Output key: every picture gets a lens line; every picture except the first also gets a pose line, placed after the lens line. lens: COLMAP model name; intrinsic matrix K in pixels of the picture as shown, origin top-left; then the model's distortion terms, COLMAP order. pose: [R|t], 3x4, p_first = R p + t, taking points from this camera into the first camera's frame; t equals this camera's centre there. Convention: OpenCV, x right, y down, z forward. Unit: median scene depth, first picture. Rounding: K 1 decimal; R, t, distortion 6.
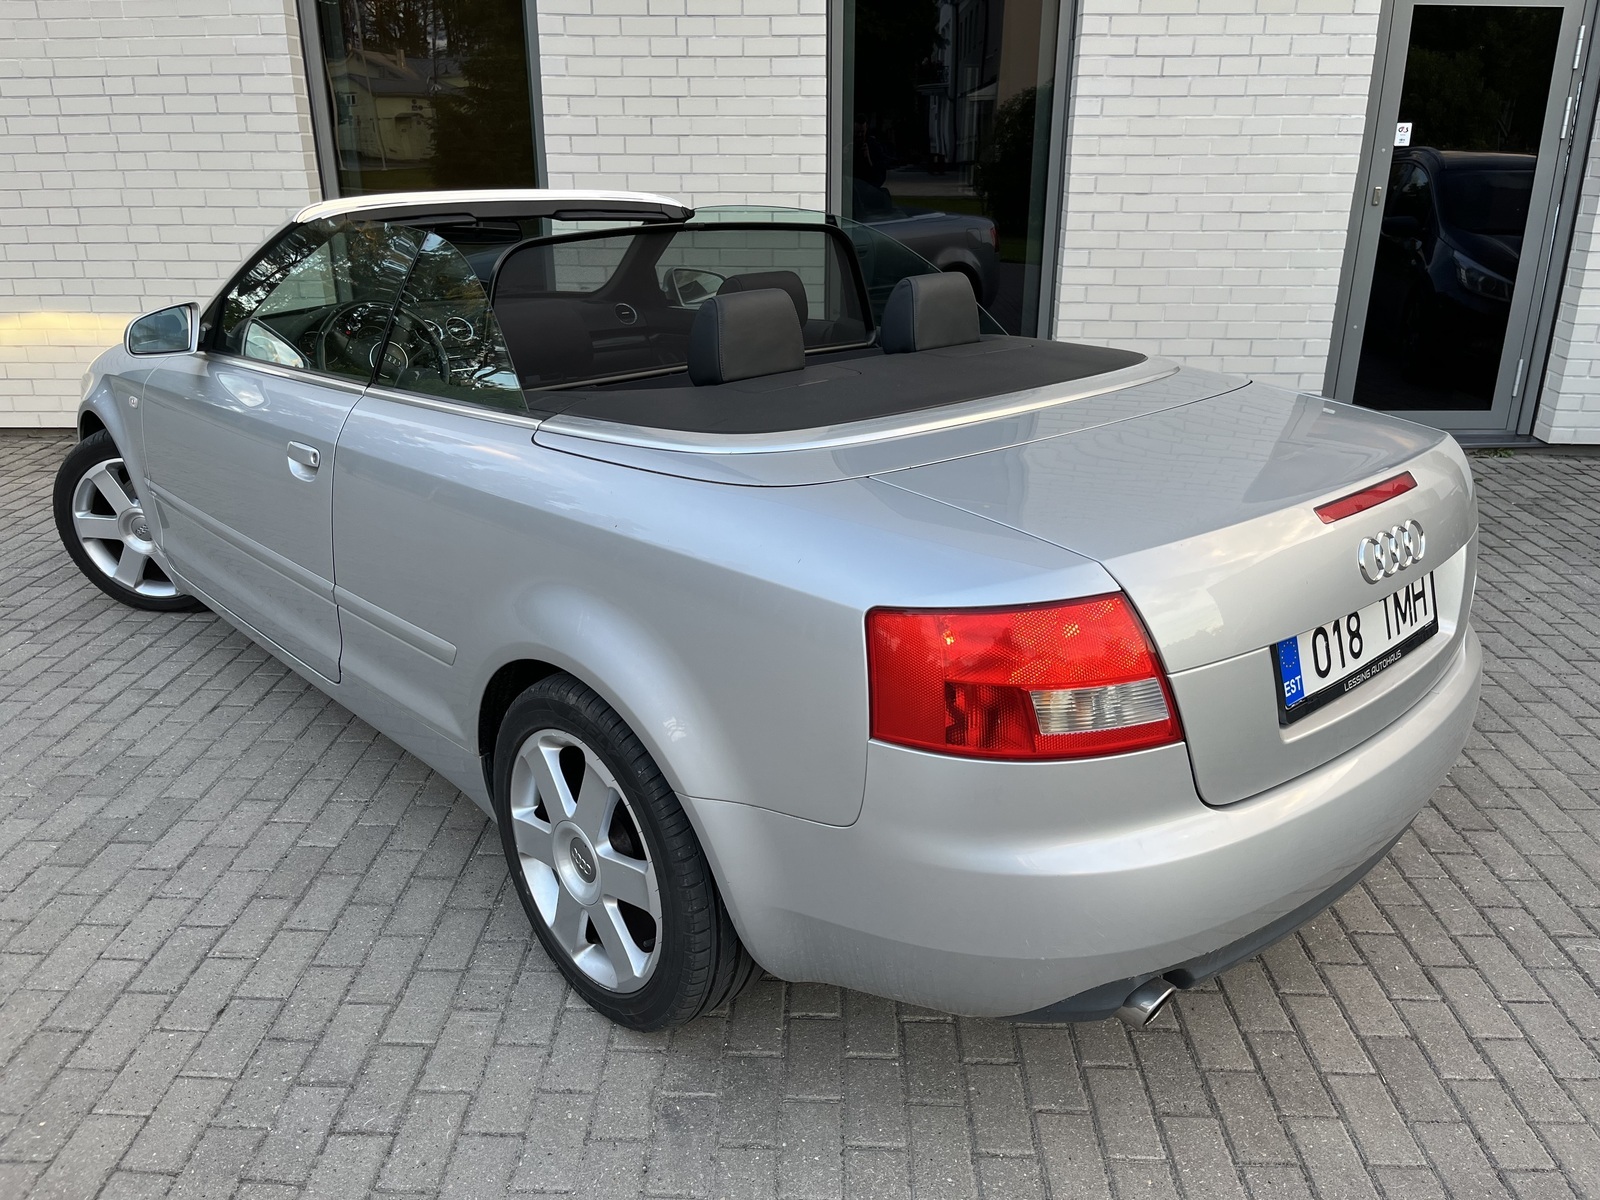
lens RADIAL K [[1215.1, 0, 800.0], [0, 1215.1, 600.0], [0, 0, 1]] dist [0.109909, -0.155761]
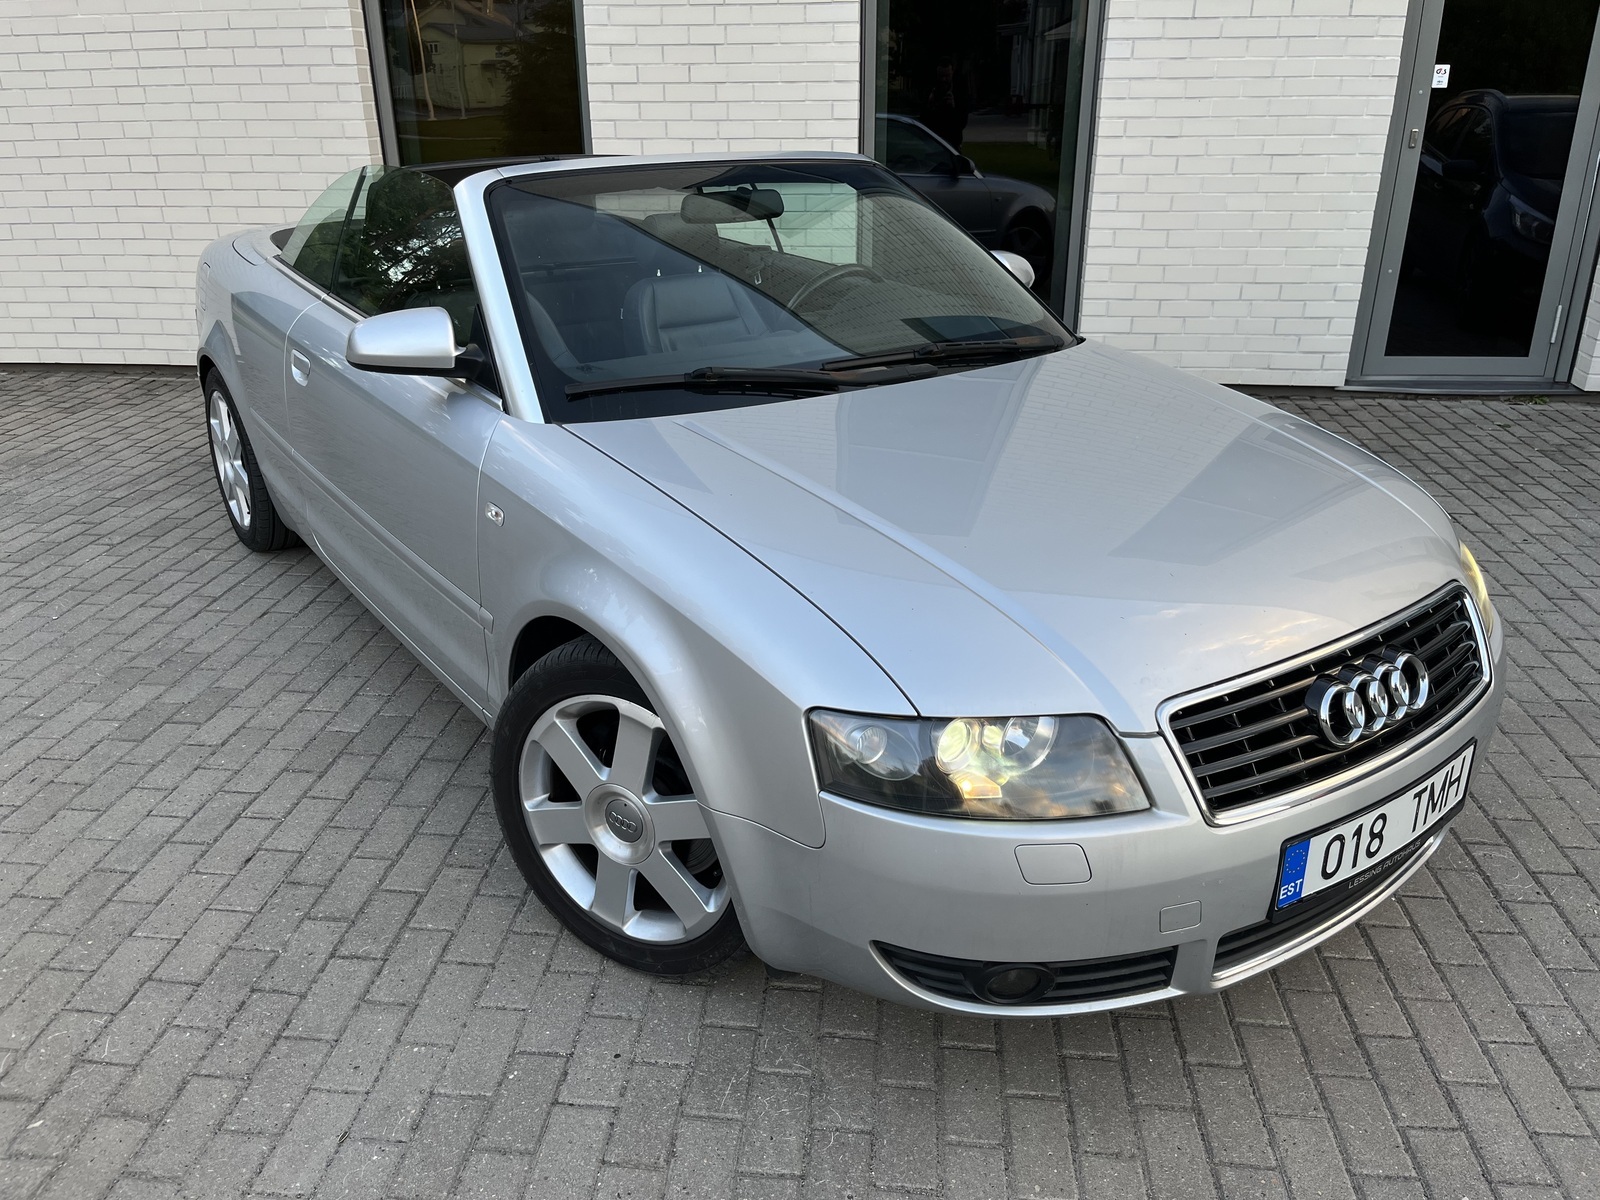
lens RADIAL K [[1212.1, 0, 789.9], [0, 1212.1, 600.0], [0, 0, 1]] dist [0.121587, -0.169528]
pose [[0.997359, 0.020374, -0.069707, 0.048181], [-0.017625, 0.999051, 0.039837, 0.014777], [0.070452, -0.038503, 0.996772, -0.045221]]
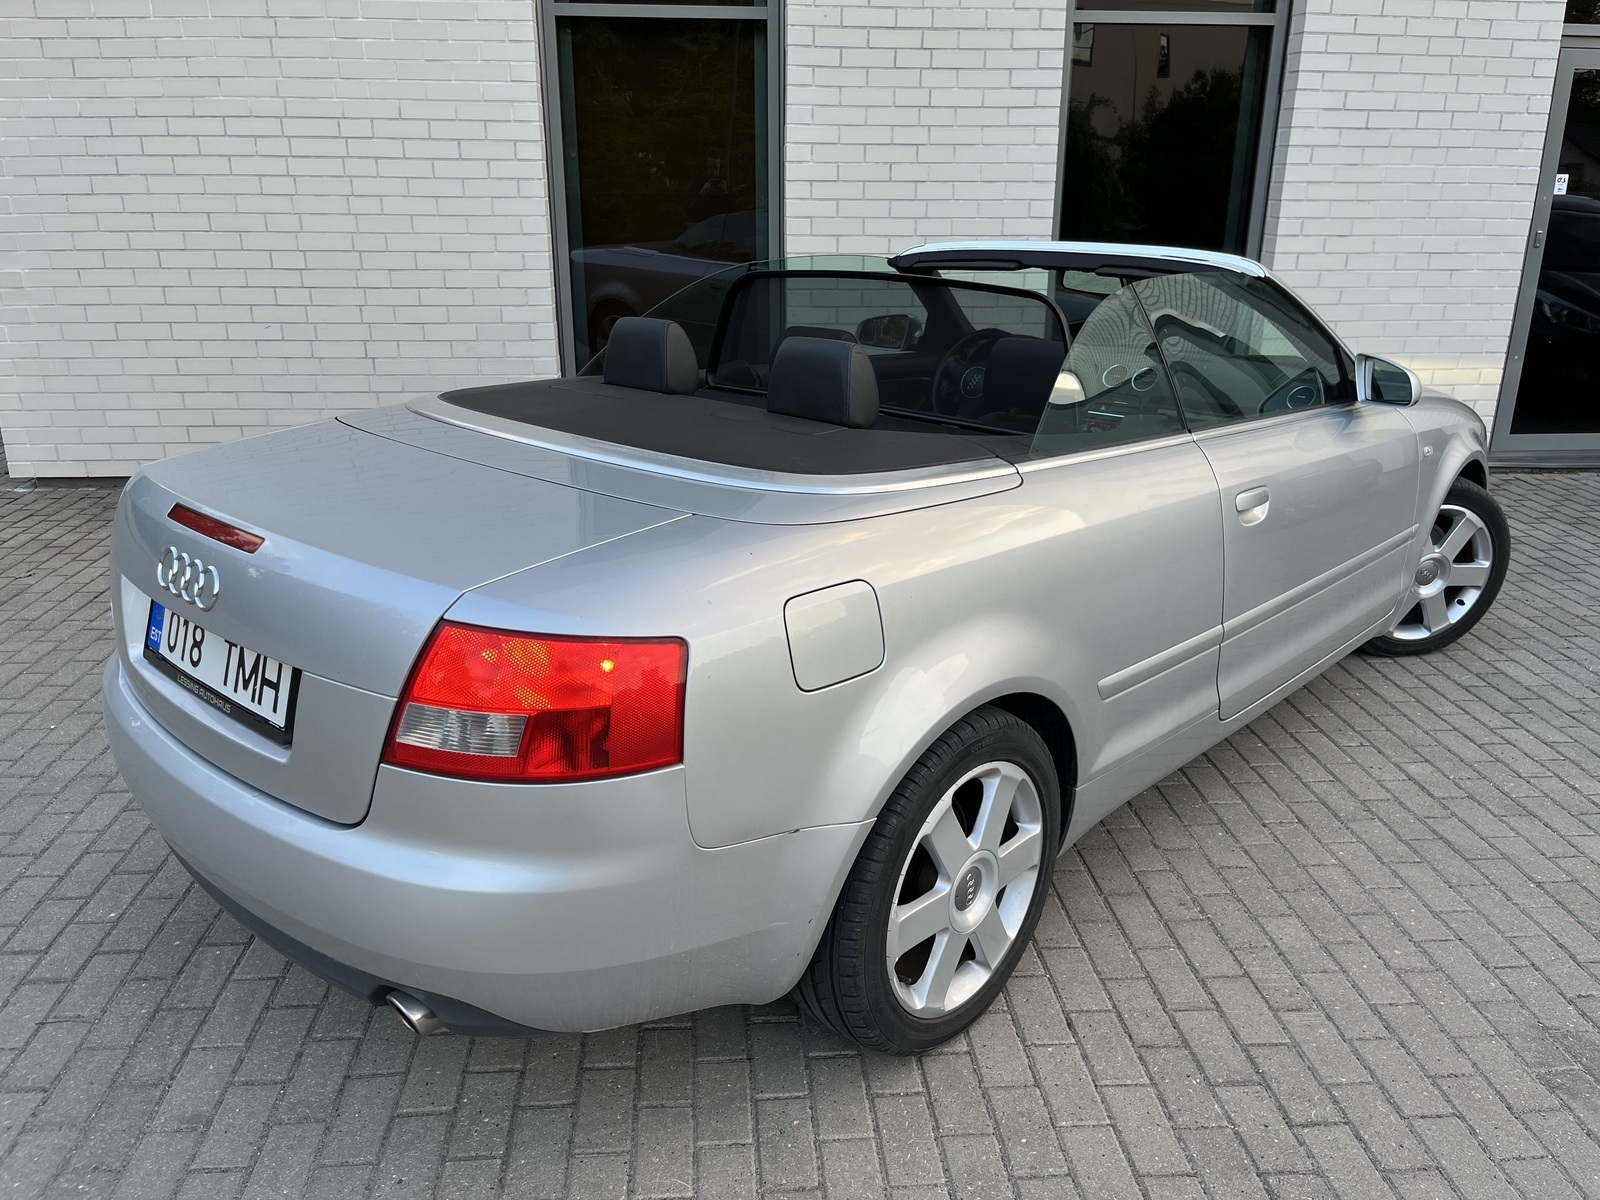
lens RADIAL K [[1215.1, 0, 800.0], [0, 1215.1, 600.0], [0, 0, 1]] dist [0.109909, -0.155761]
pose [[0.994123, -0.030769, 0.103788, -0.340163], [0.033257, 0.999197, -0.022326, -0.005834], [-0.103018, 0.025646, 0.994349, -0.011664]]
